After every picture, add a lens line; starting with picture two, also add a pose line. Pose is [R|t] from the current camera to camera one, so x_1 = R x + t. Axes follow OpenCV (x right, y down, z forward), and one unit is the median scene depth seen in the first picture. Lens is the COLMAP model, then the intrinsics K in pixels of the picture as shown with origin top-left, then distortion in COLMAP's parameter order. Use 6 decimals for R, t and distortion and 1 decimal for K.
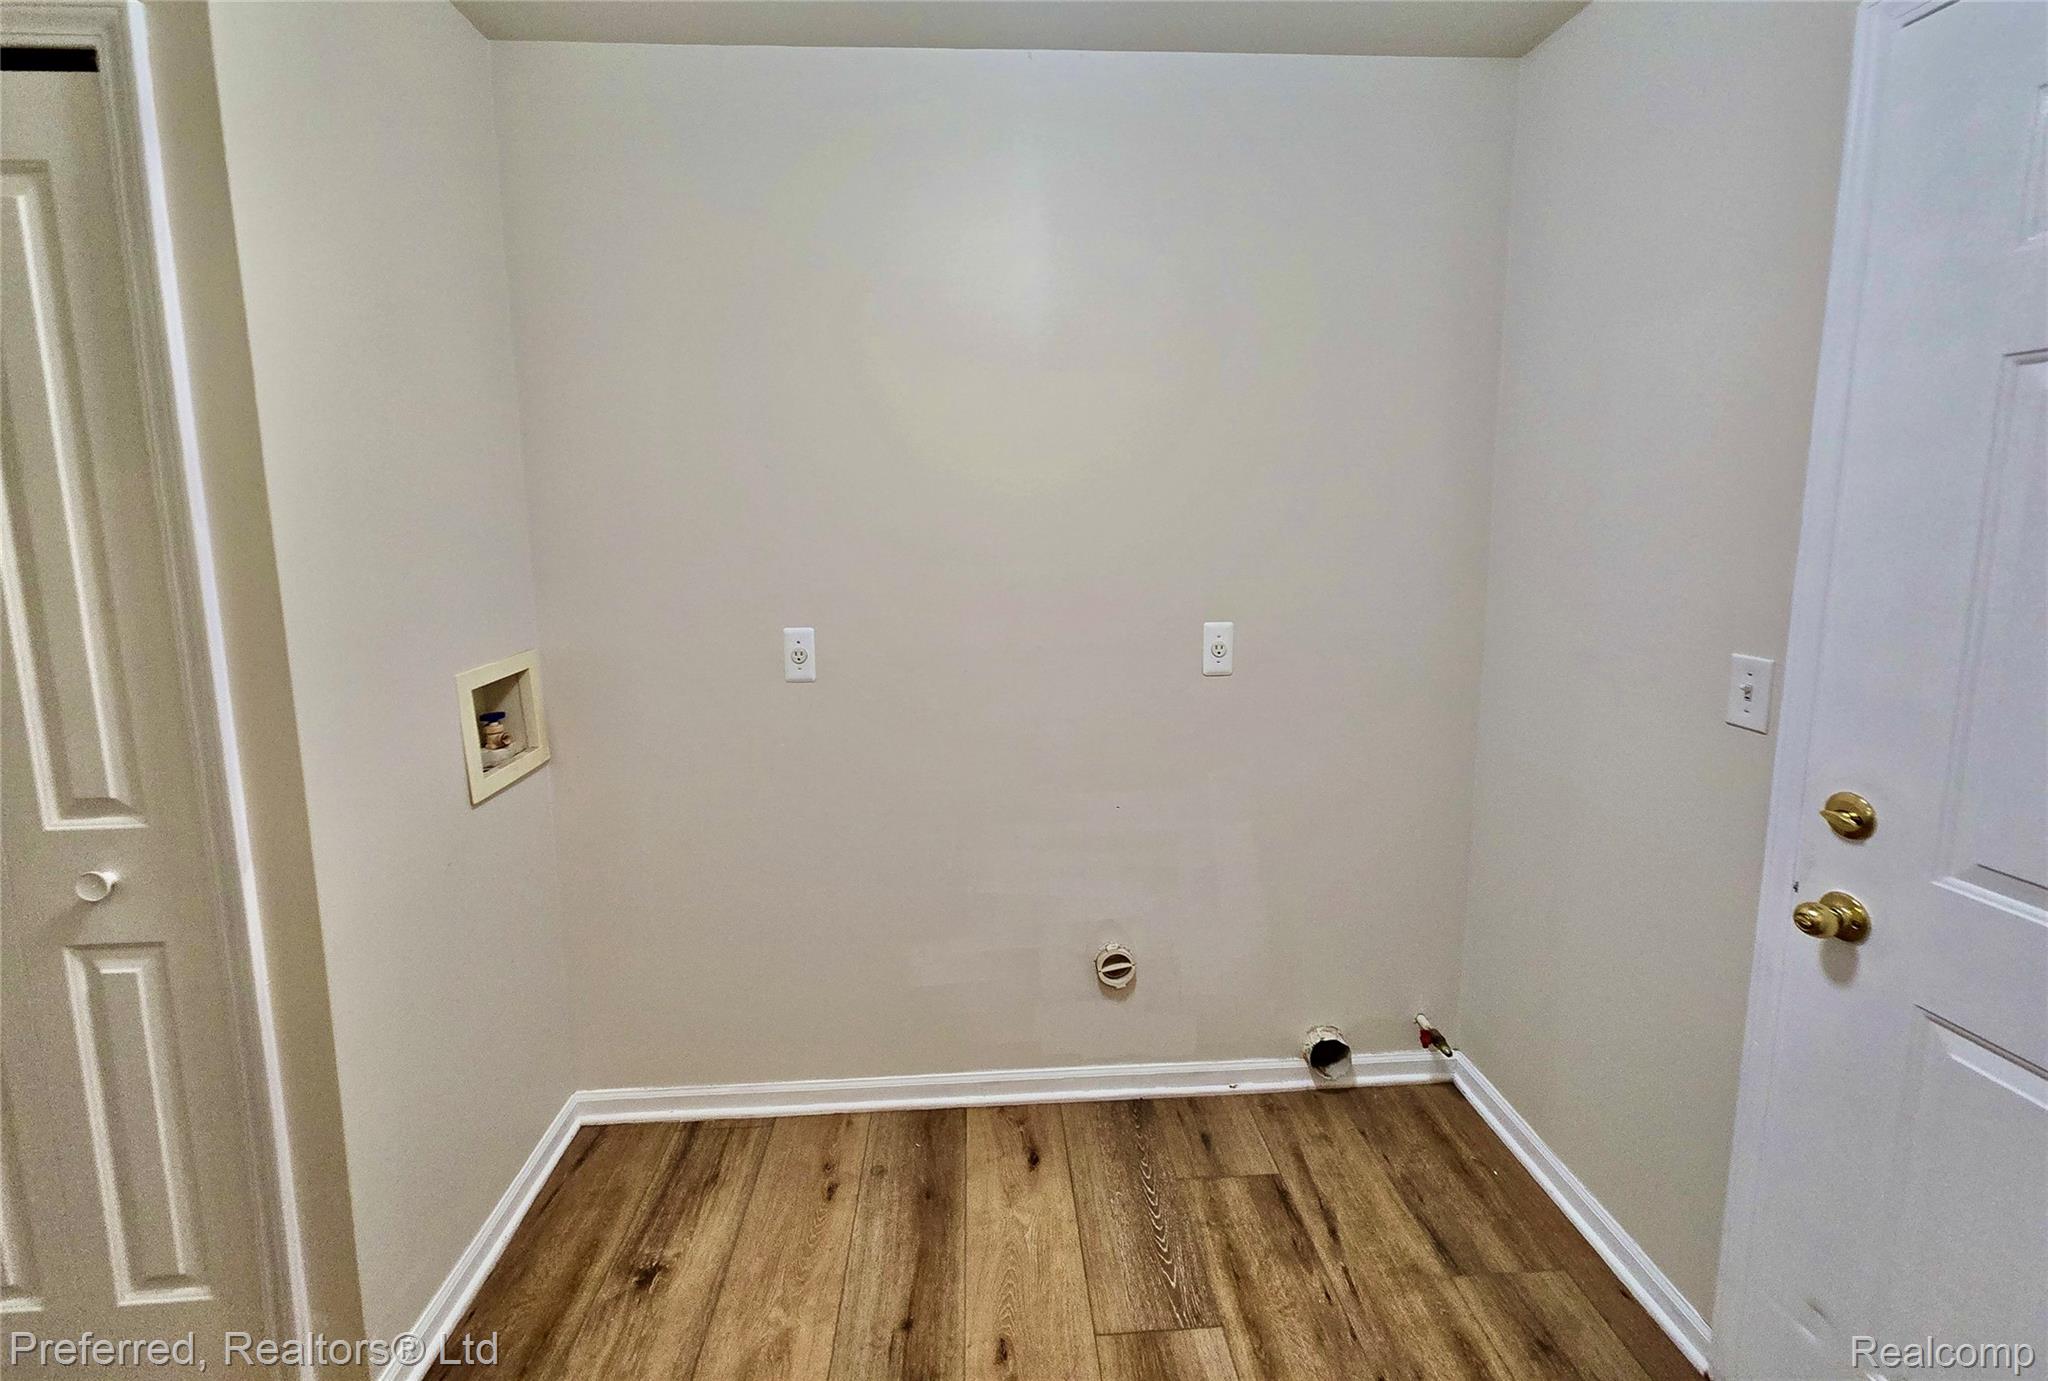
lens RADIAL K [[843.5, 0, 1002.5], [0, 843.5, 616.7], [0, 0, 1]] dist [0.002584, 0.000411]
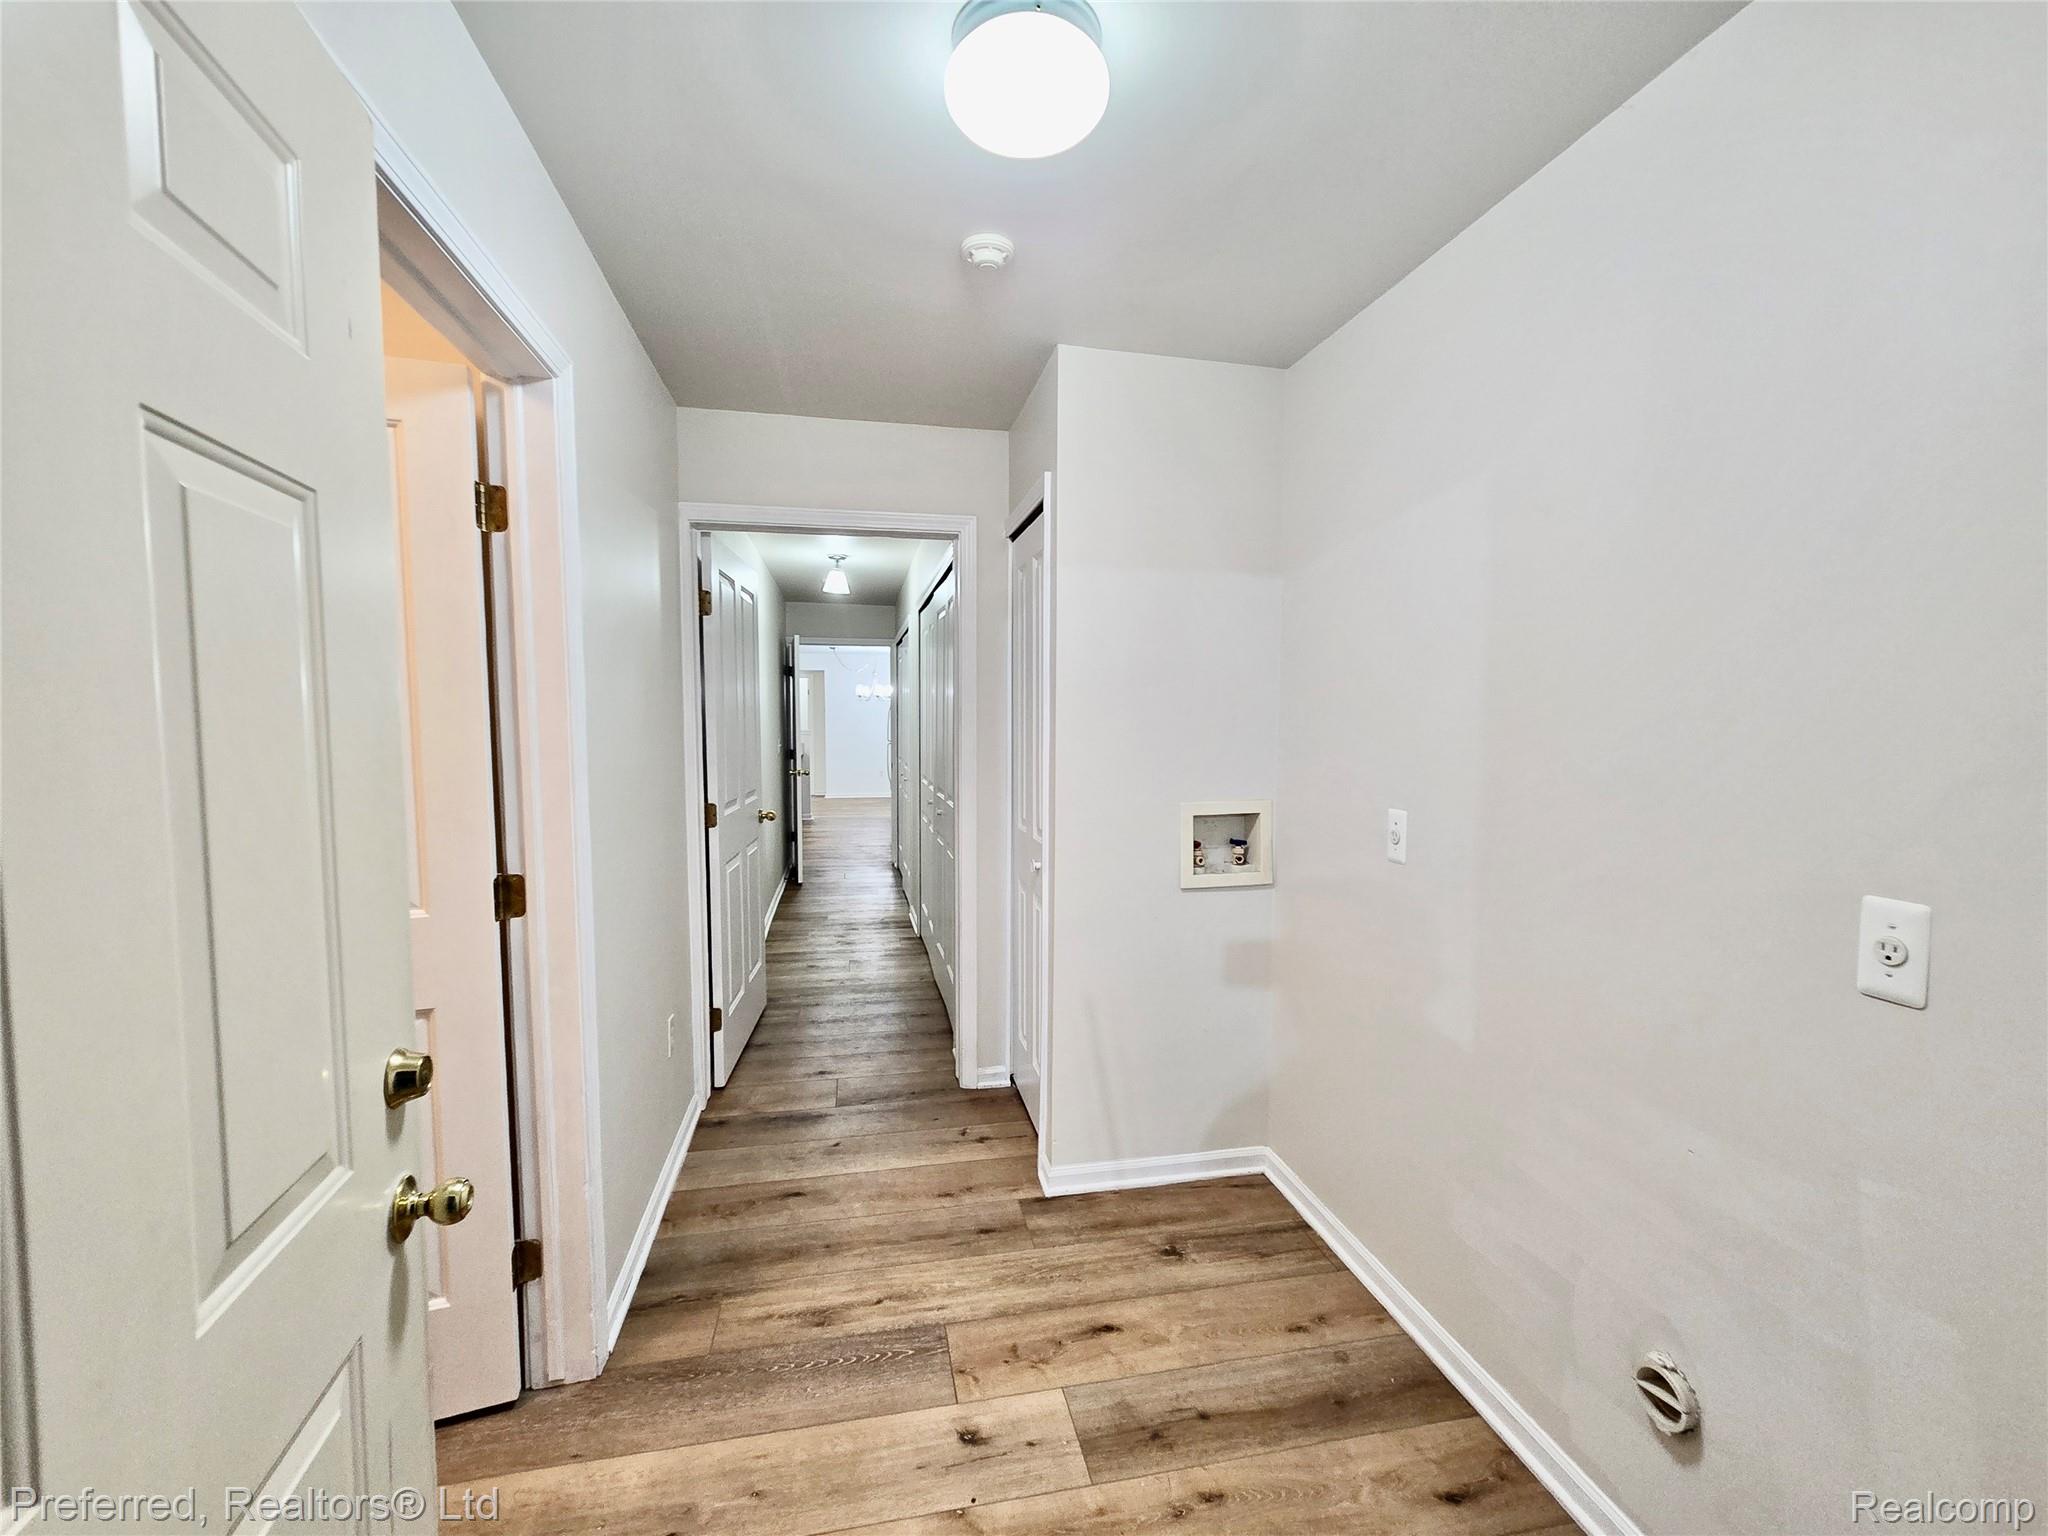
lens RADIAL K [[825.5, 0, 1013.9], [0, 825.5, 769.2], [0, 0, 1]] dist [-0.000550, 0.000131]
pose [[0.150130, 0.075820, -0.985755, 0.722211], [-0.125389, 0.990464, 0.057085, -0.036874], [0.980683, 0.115033, 0.158206, 0.401143]]
